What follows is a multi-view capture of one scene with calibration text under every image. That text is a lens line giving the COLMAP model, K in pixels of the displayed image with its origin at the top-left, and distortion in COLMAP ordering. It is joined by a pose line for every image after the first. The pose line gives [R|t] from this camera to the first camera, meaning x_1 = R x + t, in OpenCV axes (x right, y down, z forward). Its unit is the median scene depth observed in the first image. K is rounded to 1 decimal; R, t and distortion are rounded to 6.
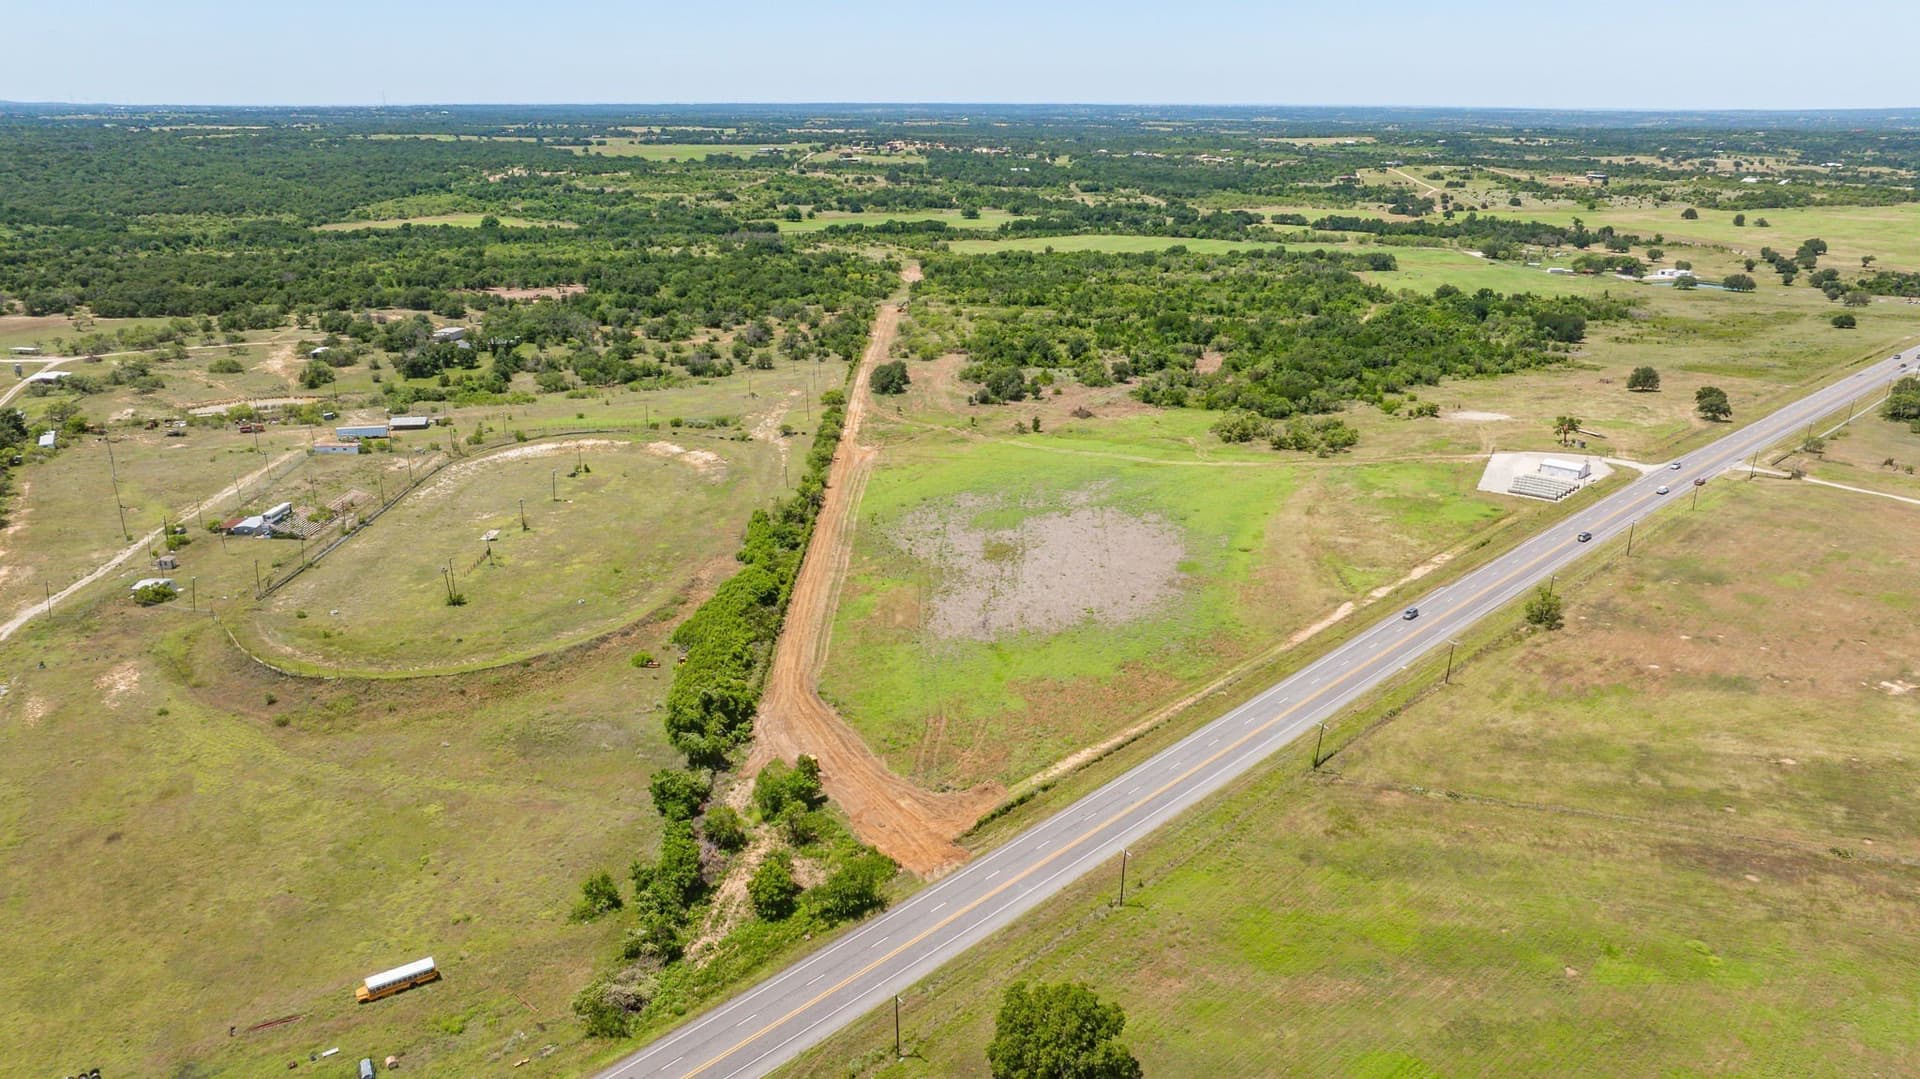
lens RADIAL K [[1357.4, 0, 955.9], [0, 1357.4, 501.5], [0, 0, 1]] dist [0.001136, -0.068064]
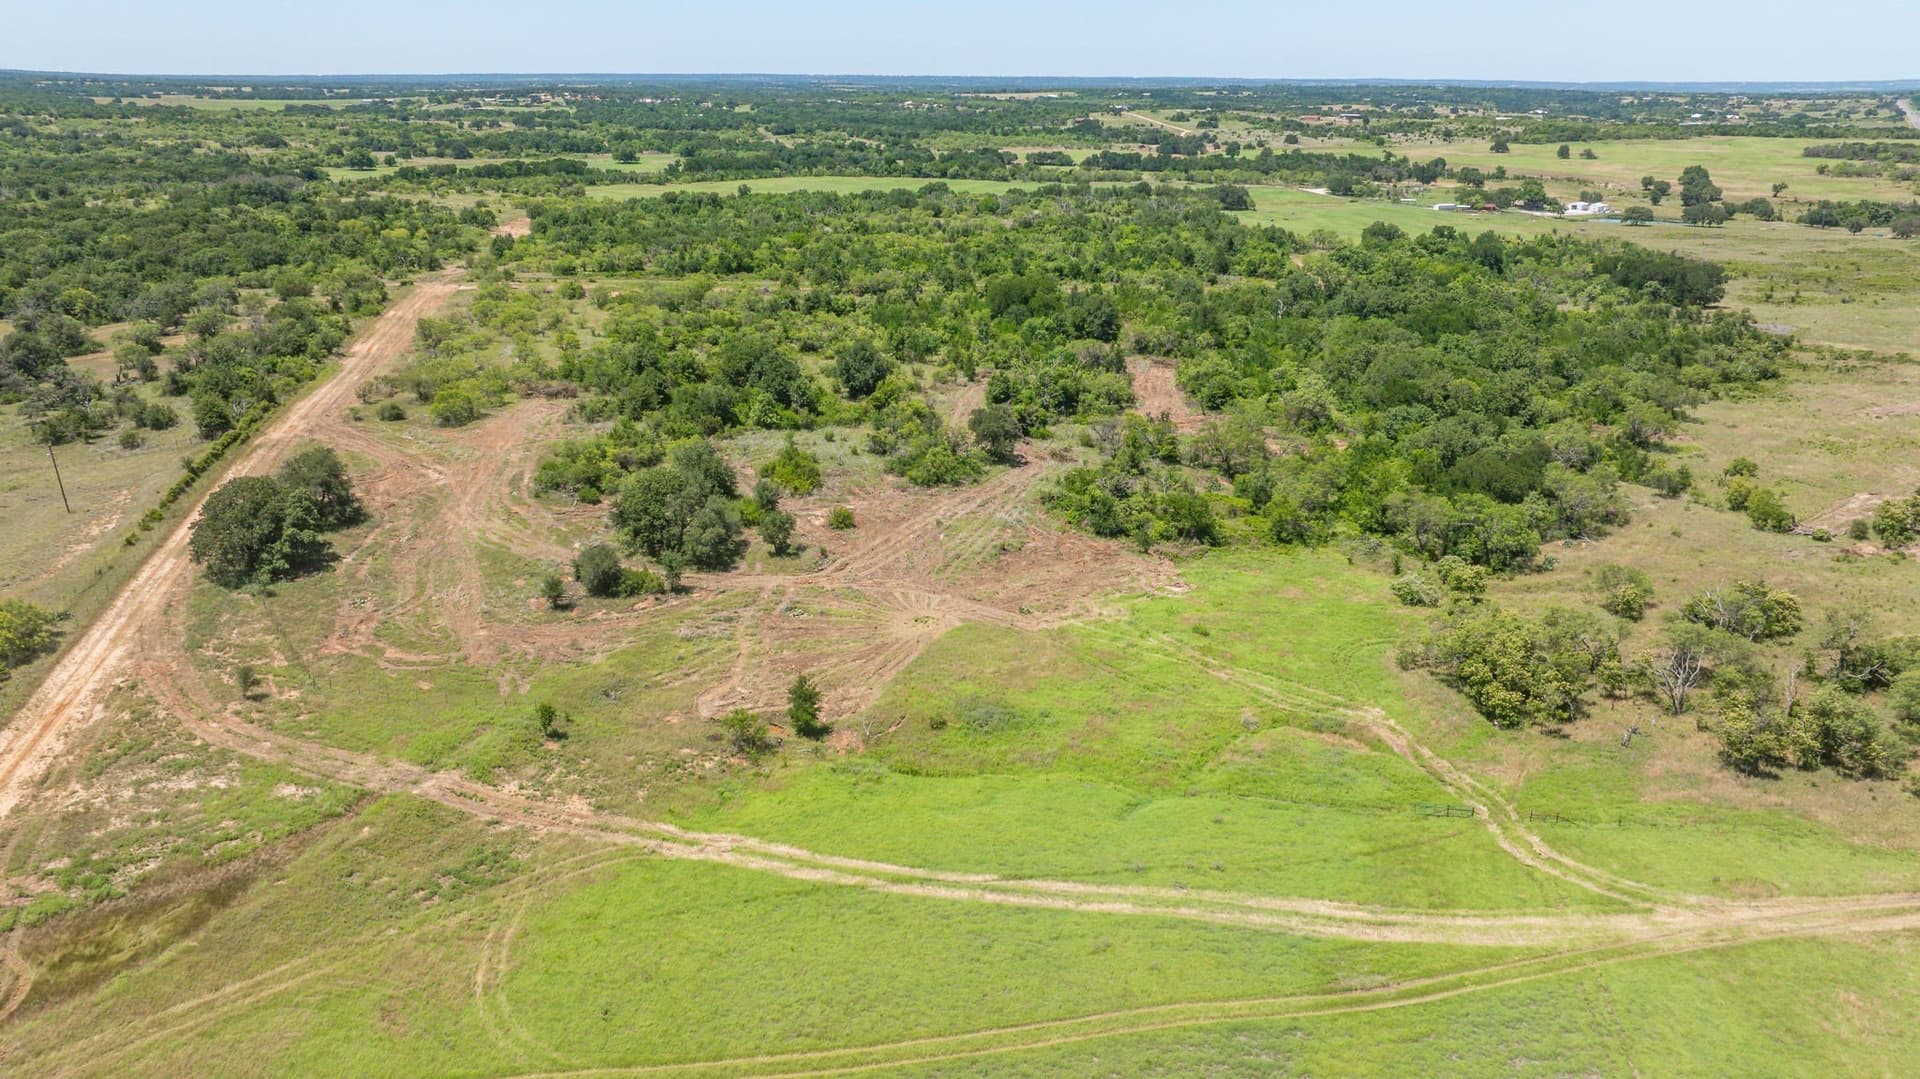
lens RADIAL K [[1354.7, 0, 962.8], [0, 1354.7, 509.5], [0, 0, 1]] dist [-0.020667, -0.002160]
pose [[0.972320, -0.069705, 0.223015, 0.037237], [0.064663, 0.997461, 0.029841, -0.110256], [-0.224529, -0.014594, 0.974358, 0.818491]]
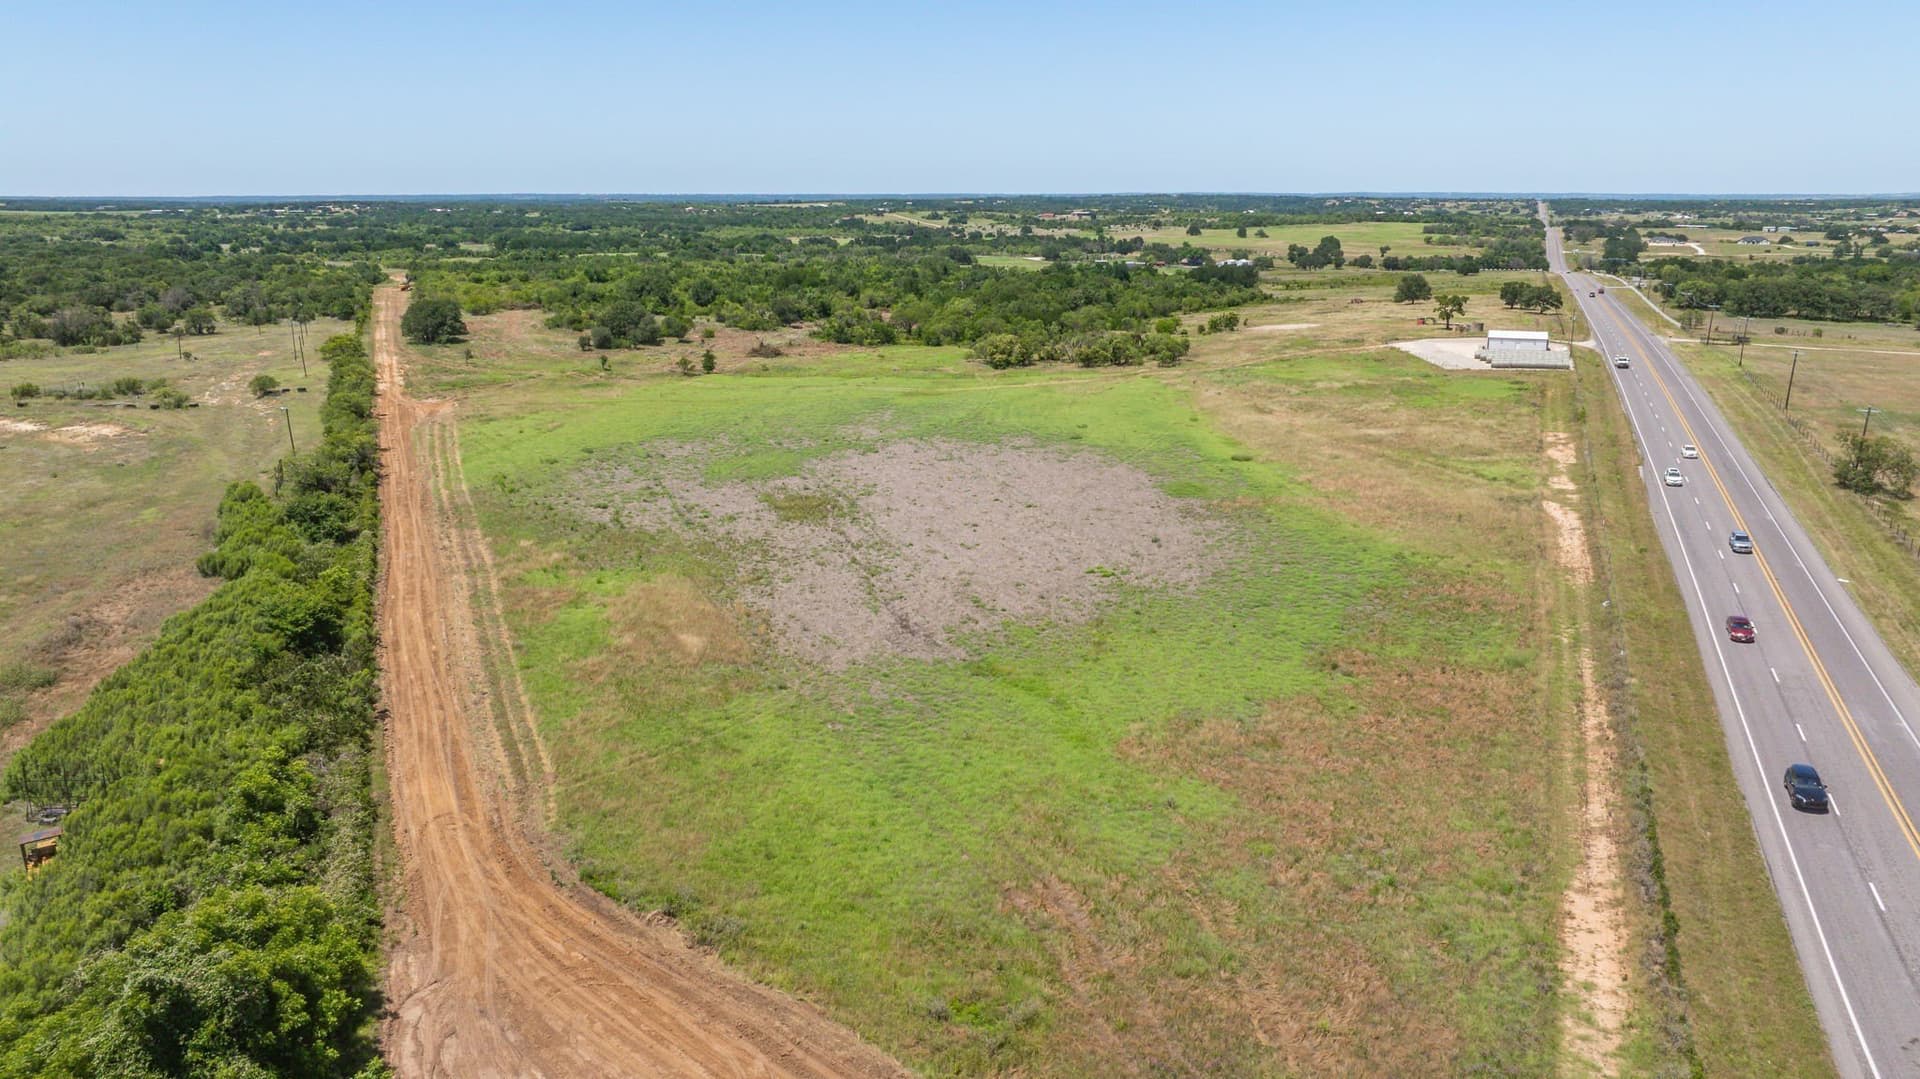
lens RADIAL K [[1350.9, 0, 960.0], [0, 1350.9, 539.5], [0, 0, 1]] dist [-0.047514, 0.047700]
pose [[0.922343, -0.100175, 0.373160, -0.079659], [0.114476, 0.993292, -0.016301, 0.051140], [-0.369024, 0.057753, 0.927624, 0.433385]]
